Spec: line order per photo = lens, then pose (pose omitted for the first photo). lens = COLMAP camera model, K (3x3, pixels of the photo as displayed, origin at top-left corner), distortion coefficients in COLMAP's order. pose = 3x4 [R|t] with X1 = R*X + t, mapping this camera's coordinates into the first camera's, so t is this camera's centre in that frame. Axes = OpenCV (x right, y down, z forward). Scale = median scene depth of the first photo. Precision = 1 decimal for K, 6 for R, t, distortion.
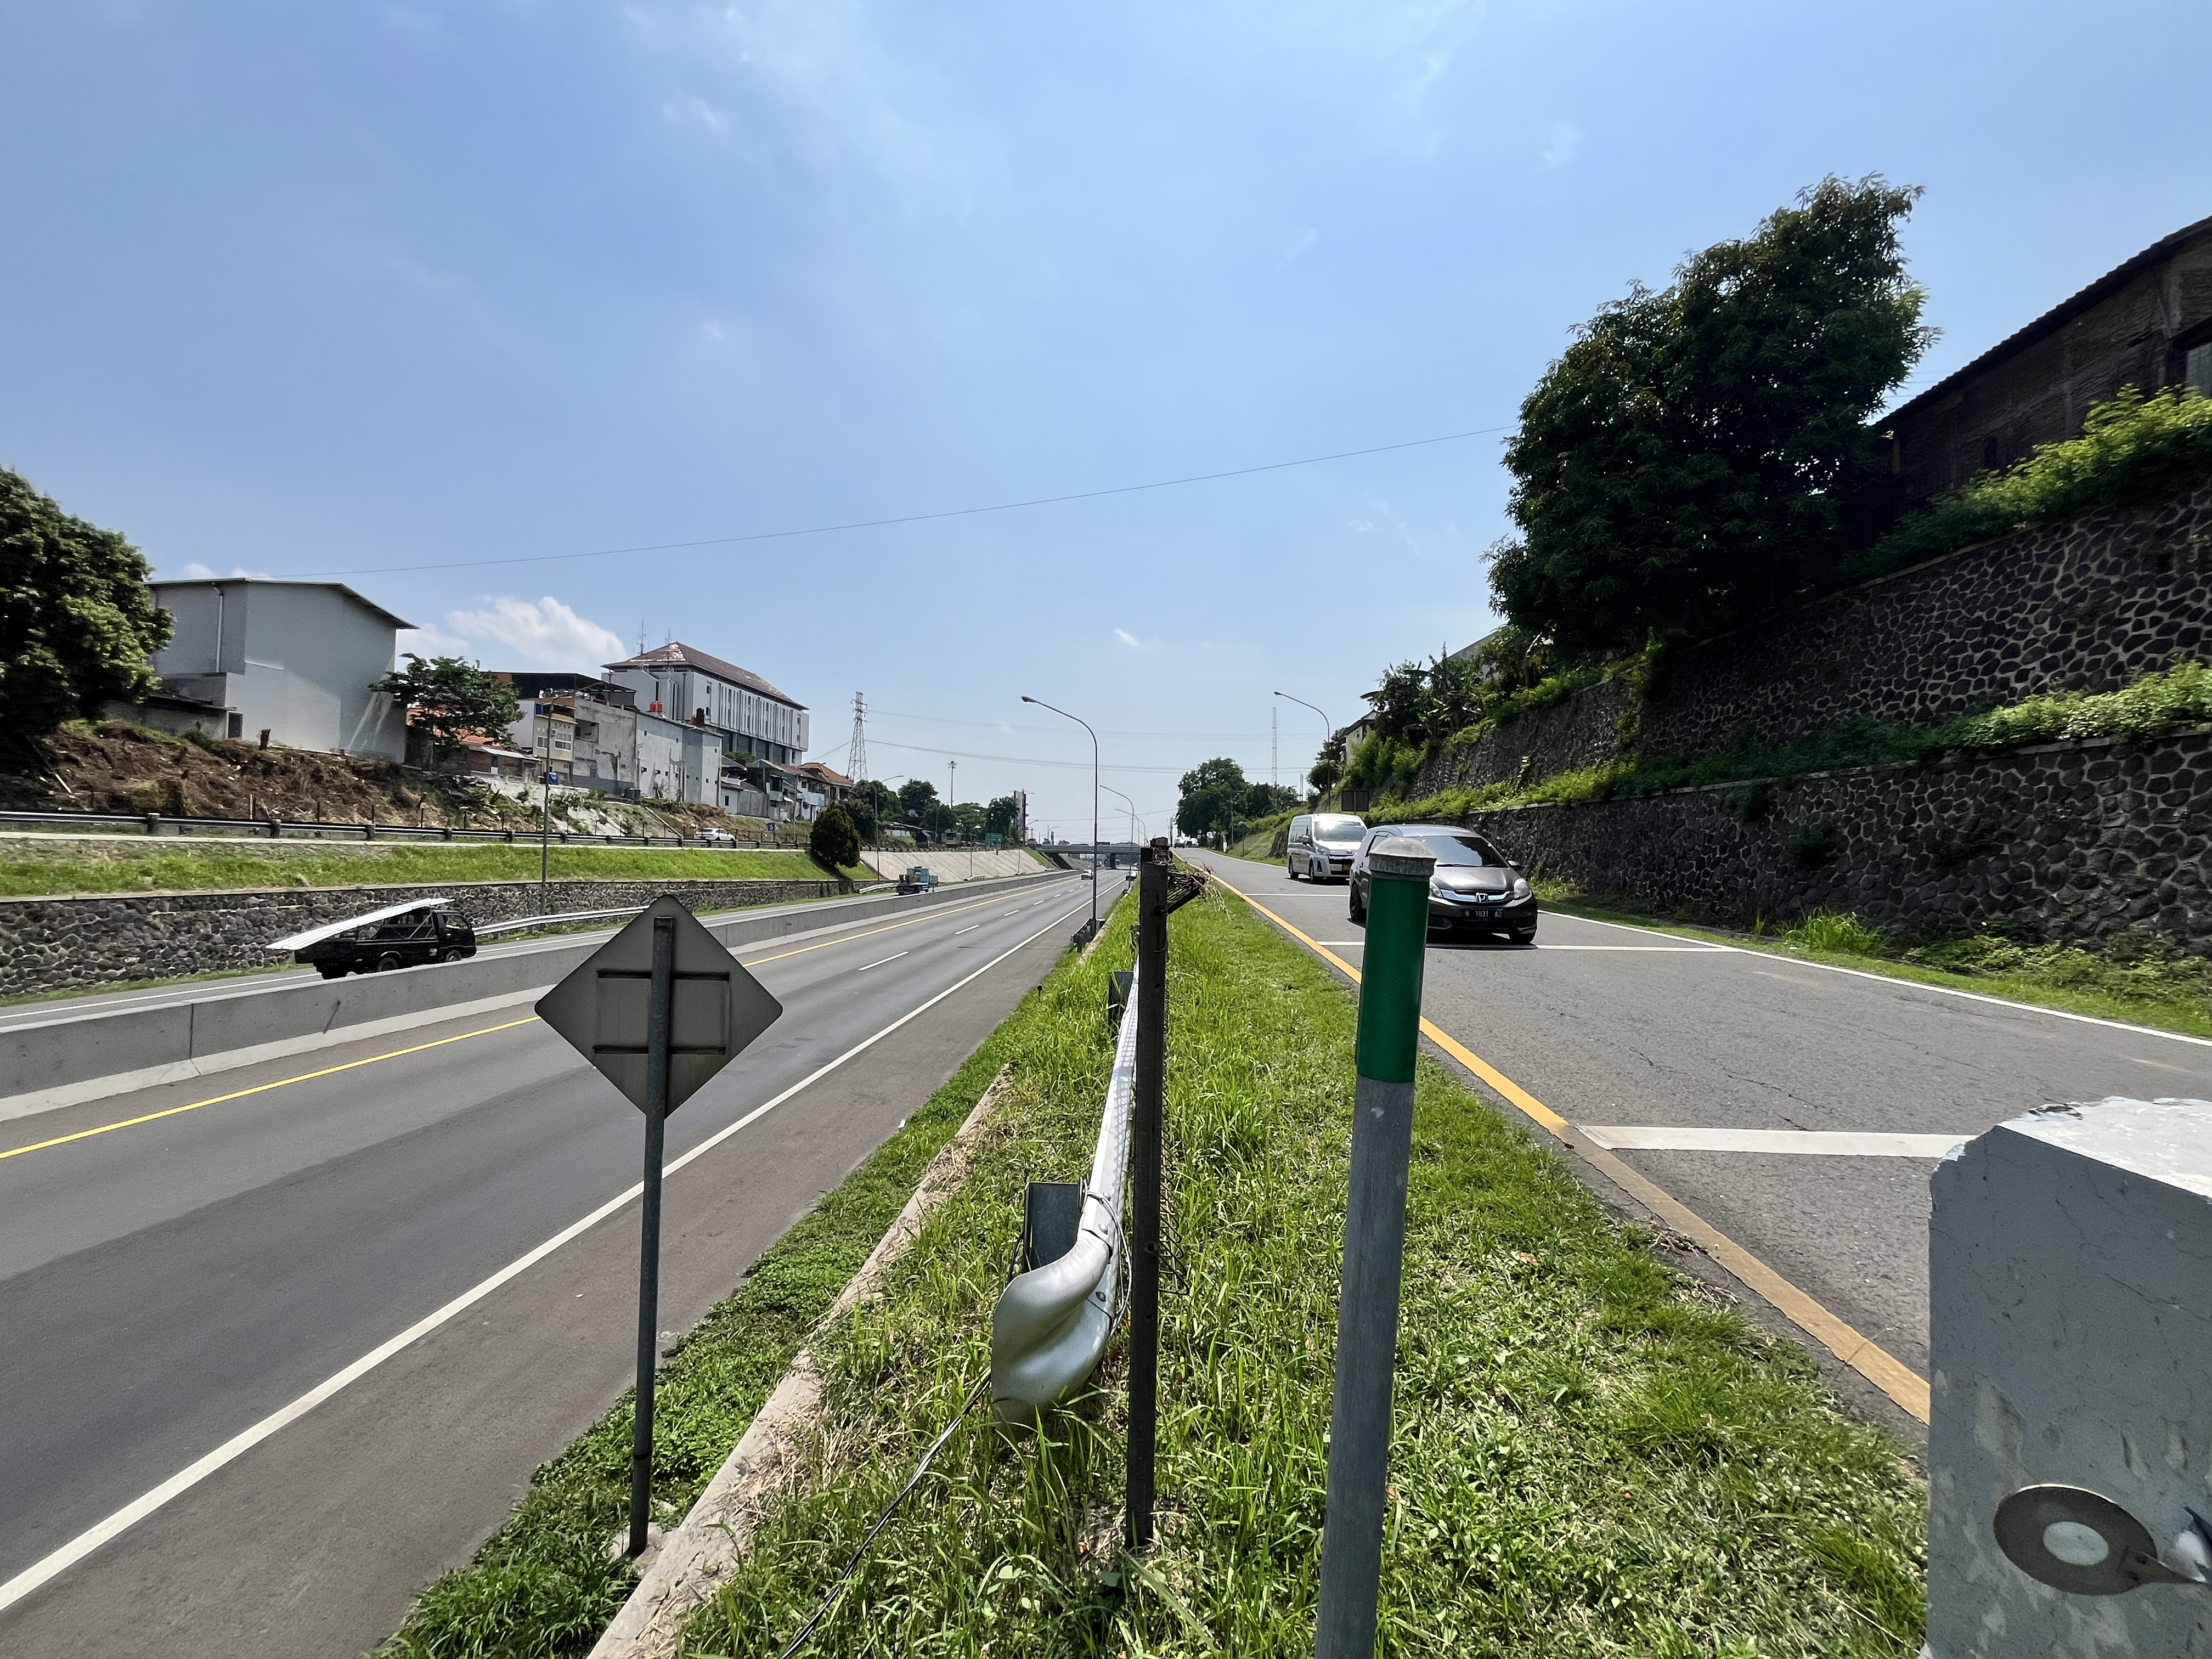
lens RADIAL K [[887.9, 0, 1106.0], [0, 887.9, 829.5], [0, 0, 1]] dist [-0.000032, -0.000001]
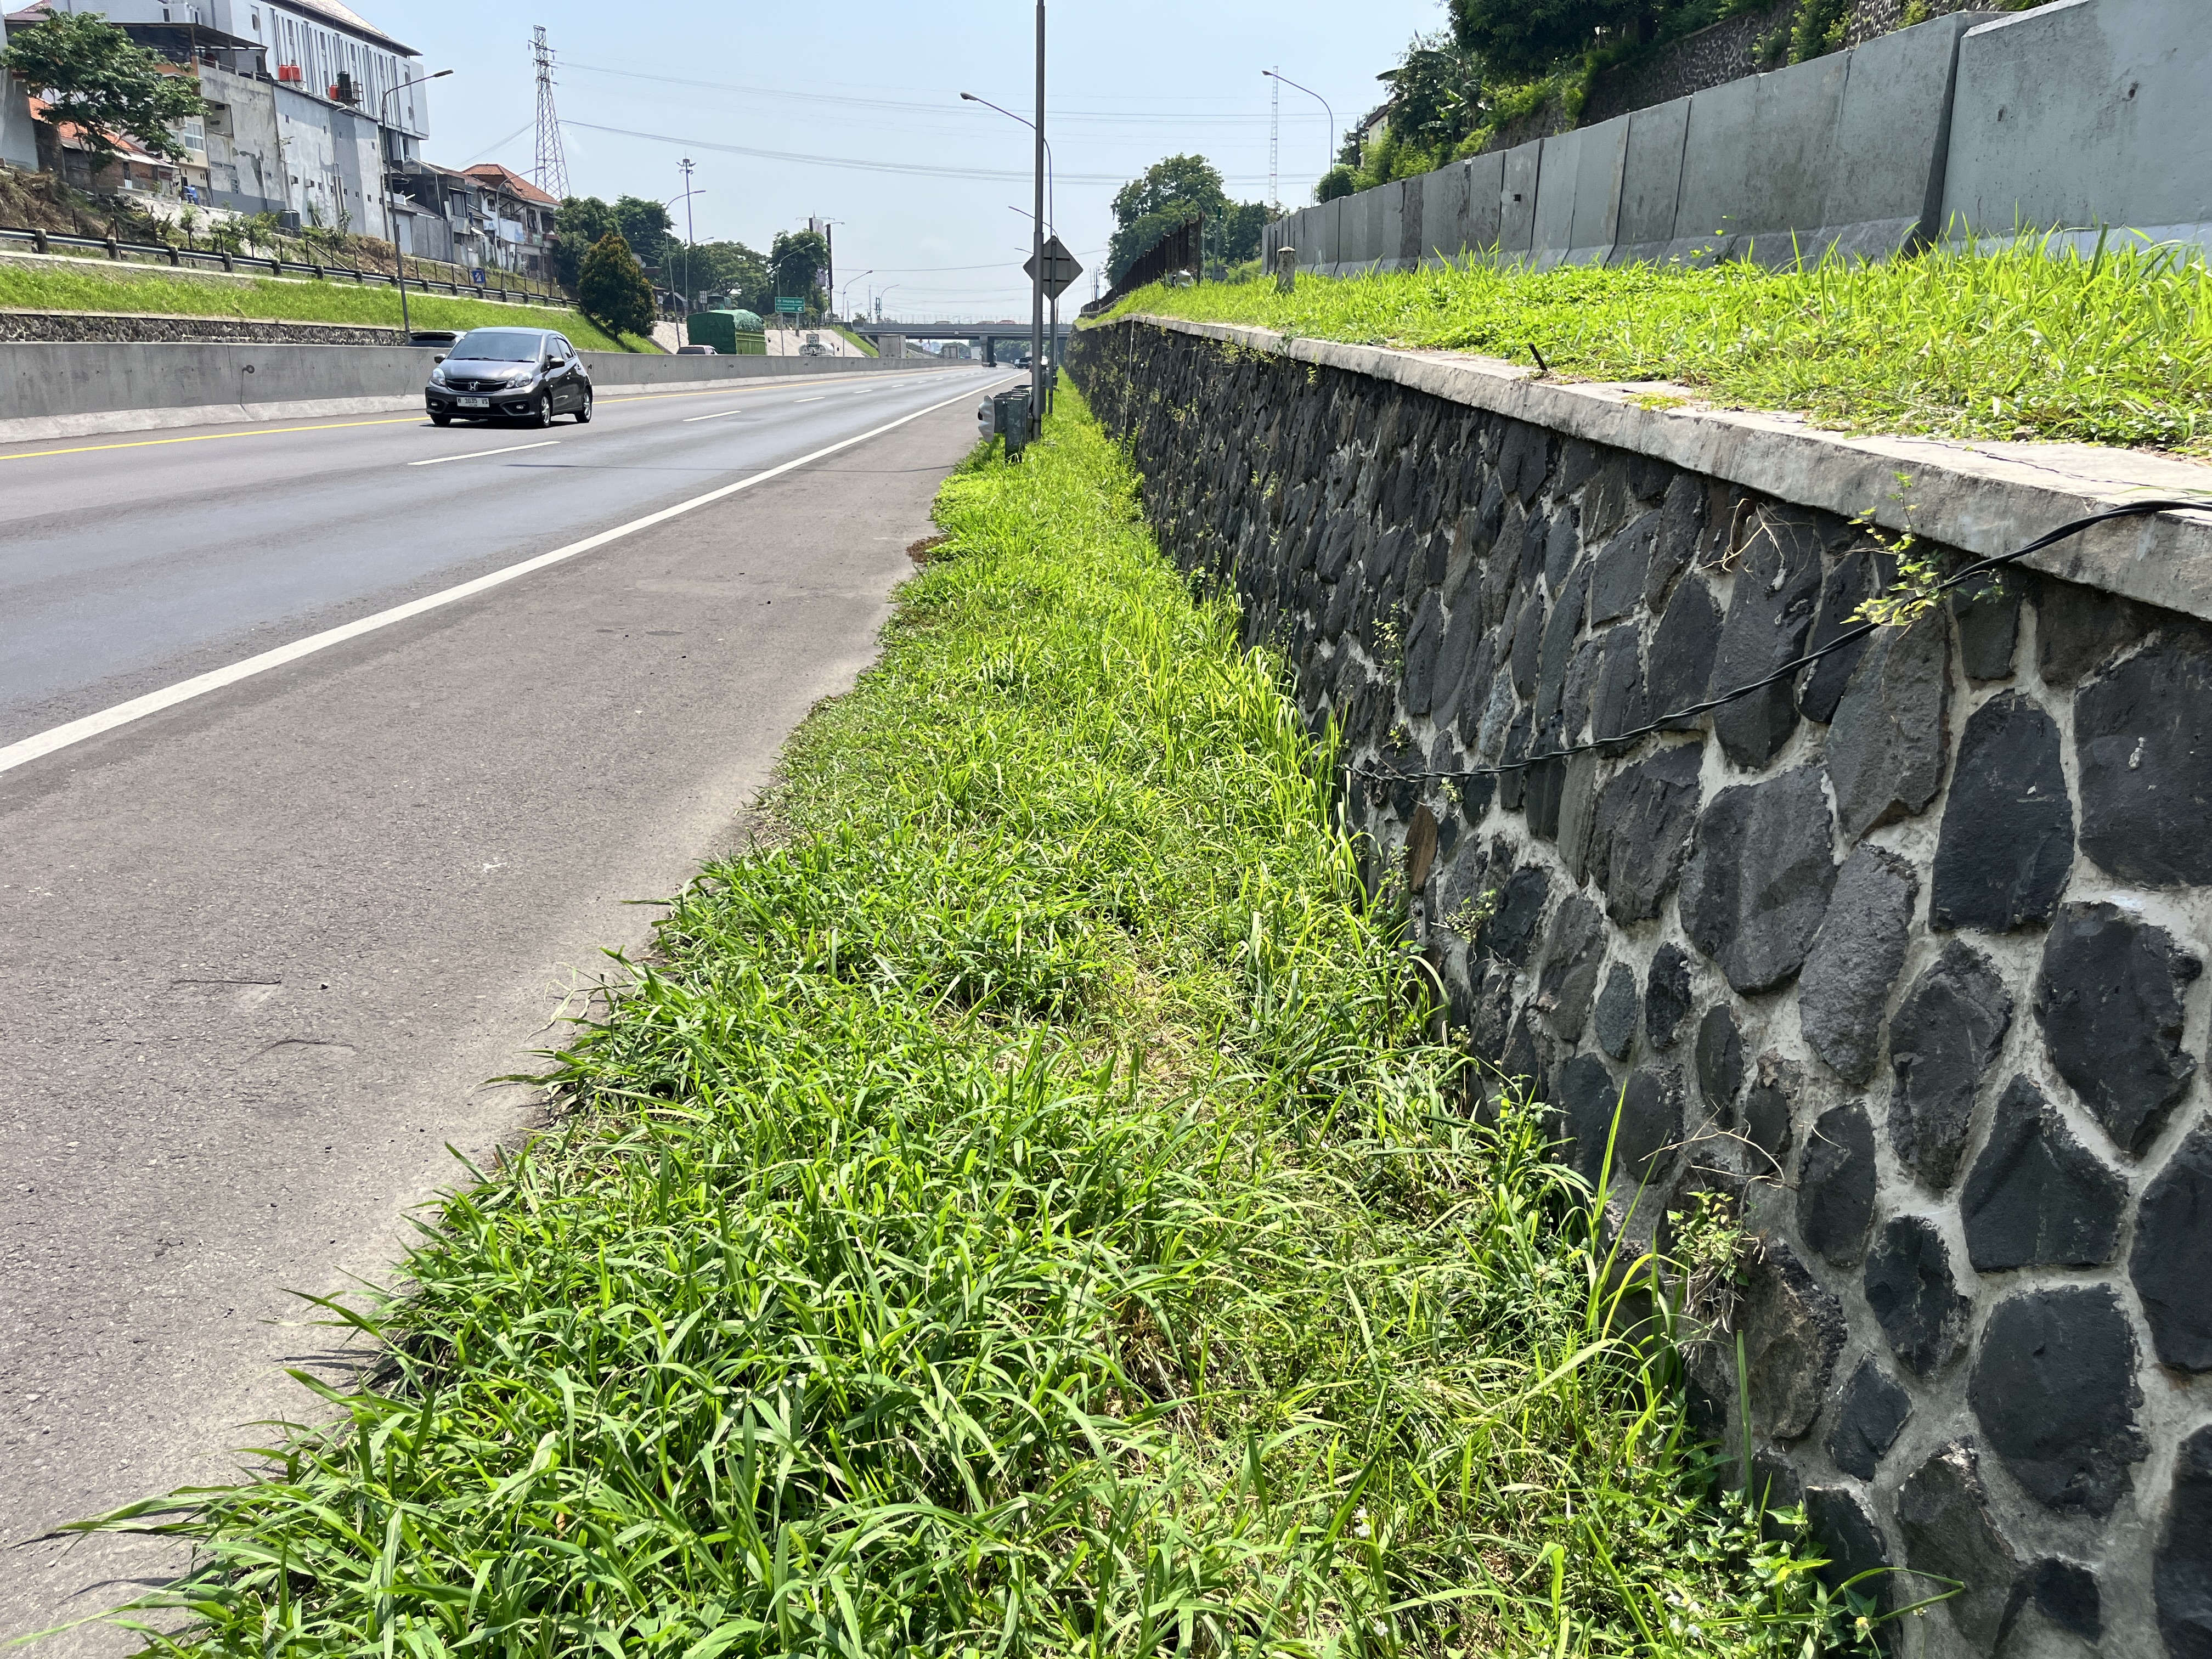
lens RADIAL K [[1648.9, 0, 1106.0], [0, 1648.9, 829.5], [0, 0, 1]] dist [0.057567, -0.087287]
pose [[0.996263, -0.032672, 0.079949, -0.037102], [0.006826, 0.952577, 0.304220, 0.013494], [-0.086097, -0.302537, 0.949241, -0.256547]]
